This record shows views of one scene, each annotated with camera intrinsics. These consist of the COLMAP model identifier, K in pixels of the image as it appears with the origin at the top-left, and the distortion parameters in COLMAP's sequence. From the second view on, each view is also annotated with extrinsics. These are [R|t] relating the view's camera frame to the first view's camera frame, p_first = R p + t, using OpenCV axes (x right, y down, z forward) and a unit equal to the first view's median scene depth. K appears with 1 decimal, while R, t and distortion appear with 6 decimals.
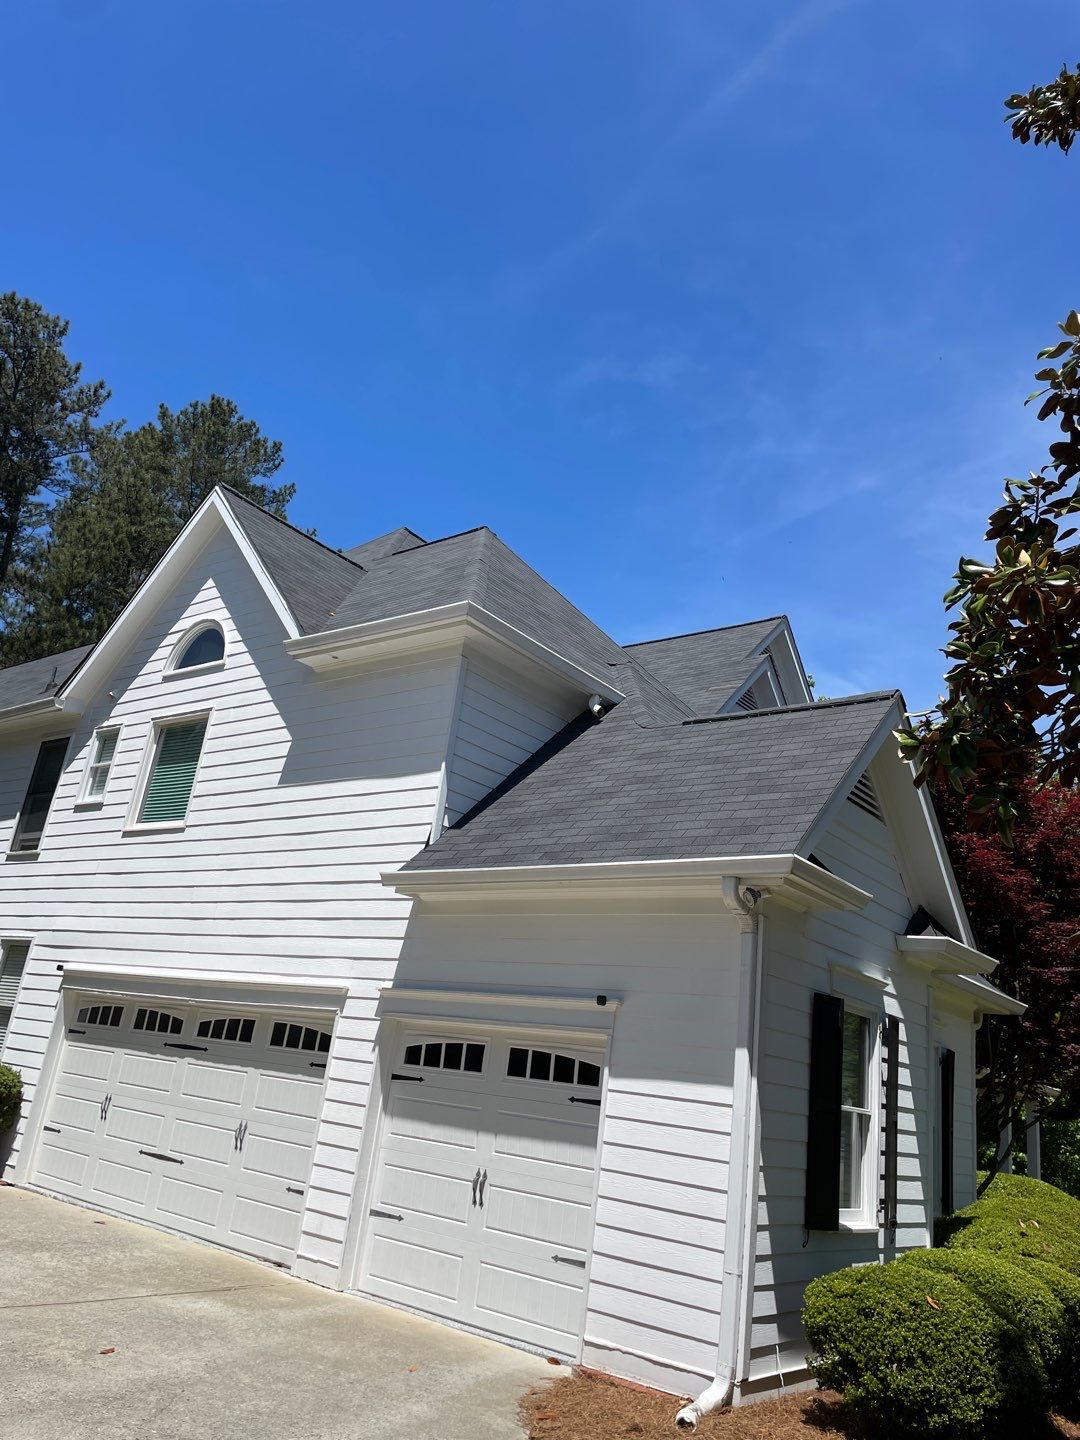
lens RADIAL K [[1086.1, 0, 546.1], [0, 1086.1, 696.5], [0, 0, 1]] dist [0.101443, -0.163962]
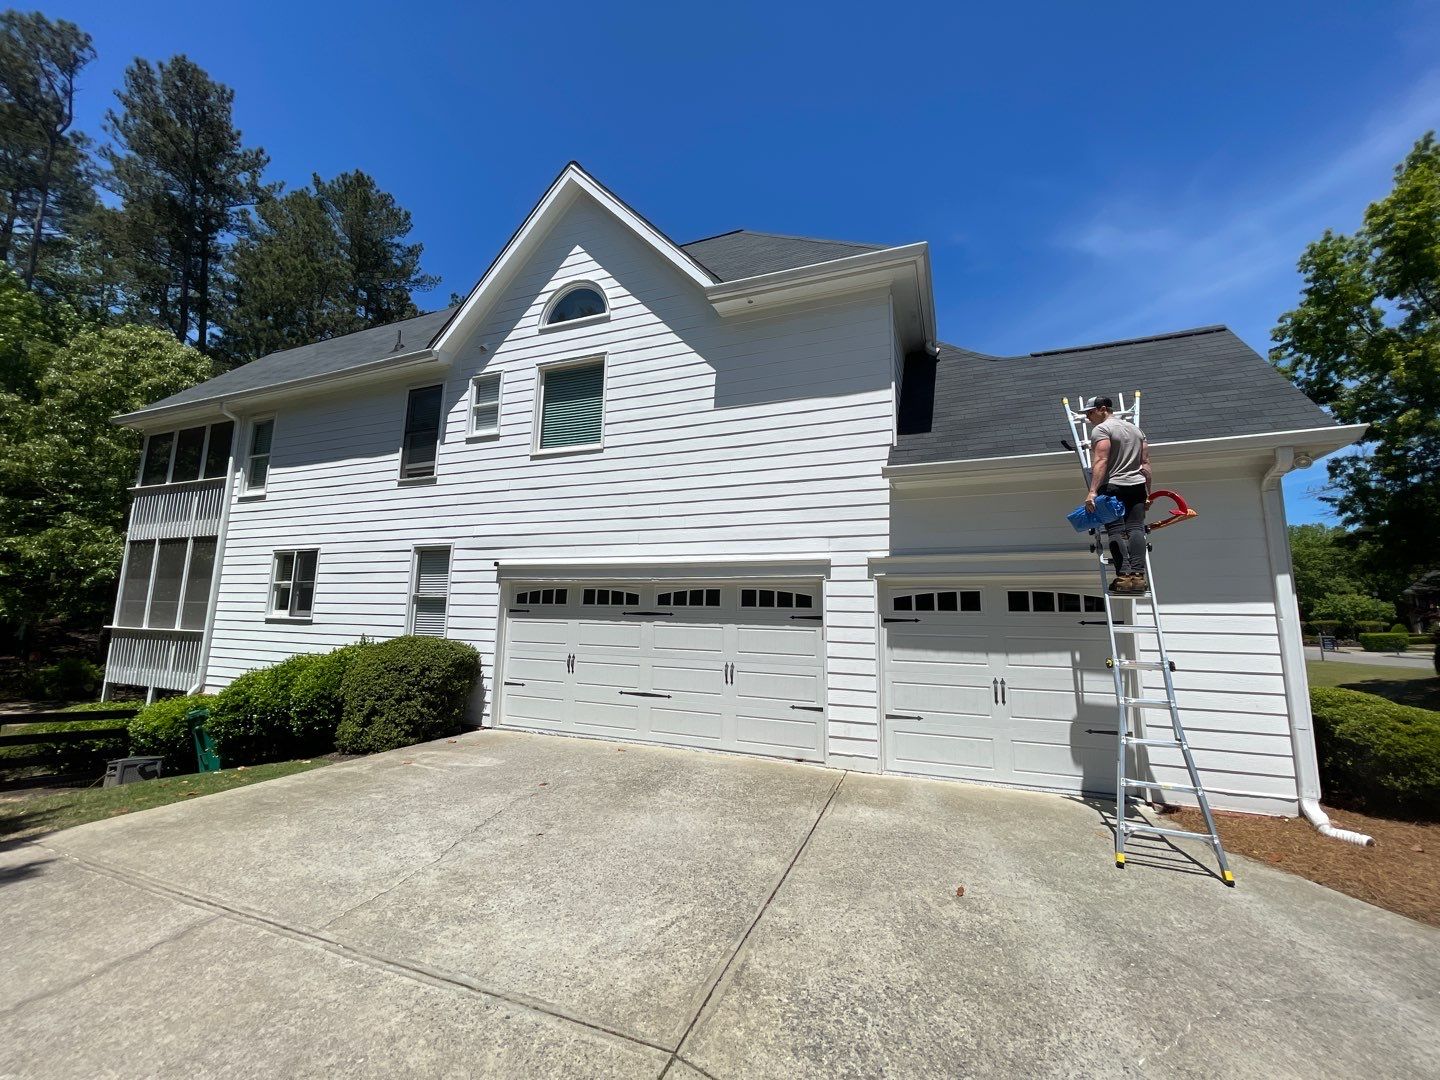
lens RADIAL K [[562.0, 0, 694.5], [0, 562.0, 530.8], [0, 0, 1]] dist [-0.010623, 0.012183]
pose [[0.955775, -0.066140, 0.286565, -0.416643], [0.002246, 0.975998, 0.217770, 0.071307], [-0.294090, -0.207495, 0.932983, 0.350943]]
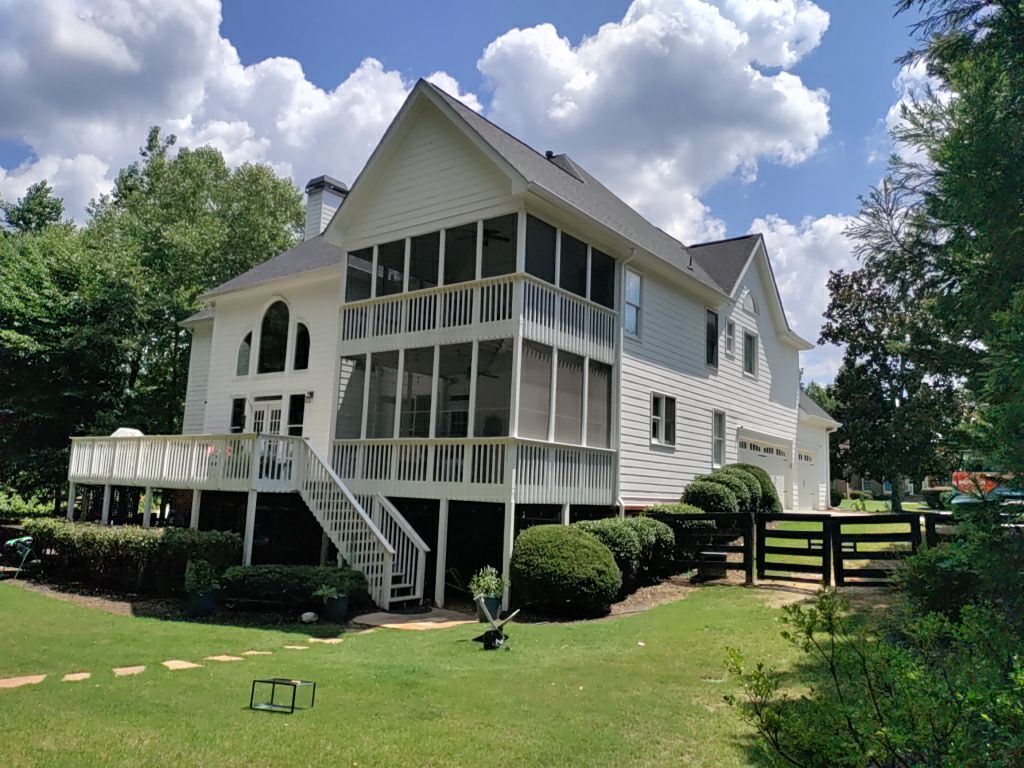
lens RADIAL K [[772.3, 0, 512.0], [0, 772.3, 384.0], [0, 0, 1]] dist [0.101443, -0.163962]
pose [[-0.026027, 0.035461, 0.999032, -2.247631], [-0.349704, 0.935903, -0.042330, 0.424053], [-0.936499, -0.350467, -0.011958, 1.588453]]
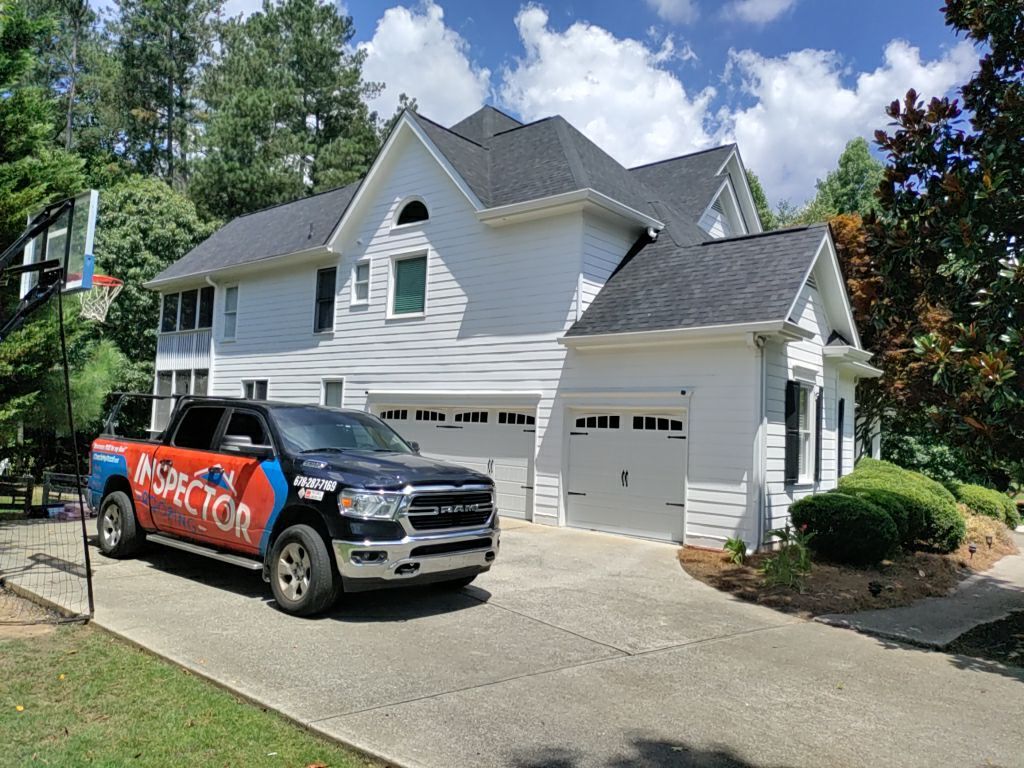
lens RADIAL K [[755.8, 0, 508.7], [0, 755.8, 388.0], [0, 0, 1]] dist [0.106008, -0.154723]
pose [[0.996244, -0.079398, -0.034564, -0.152983], [0.085859, 0.957609, 0.274979, -0.105022], [0.011266, -0.276913, 0.960829, -0.264834]]
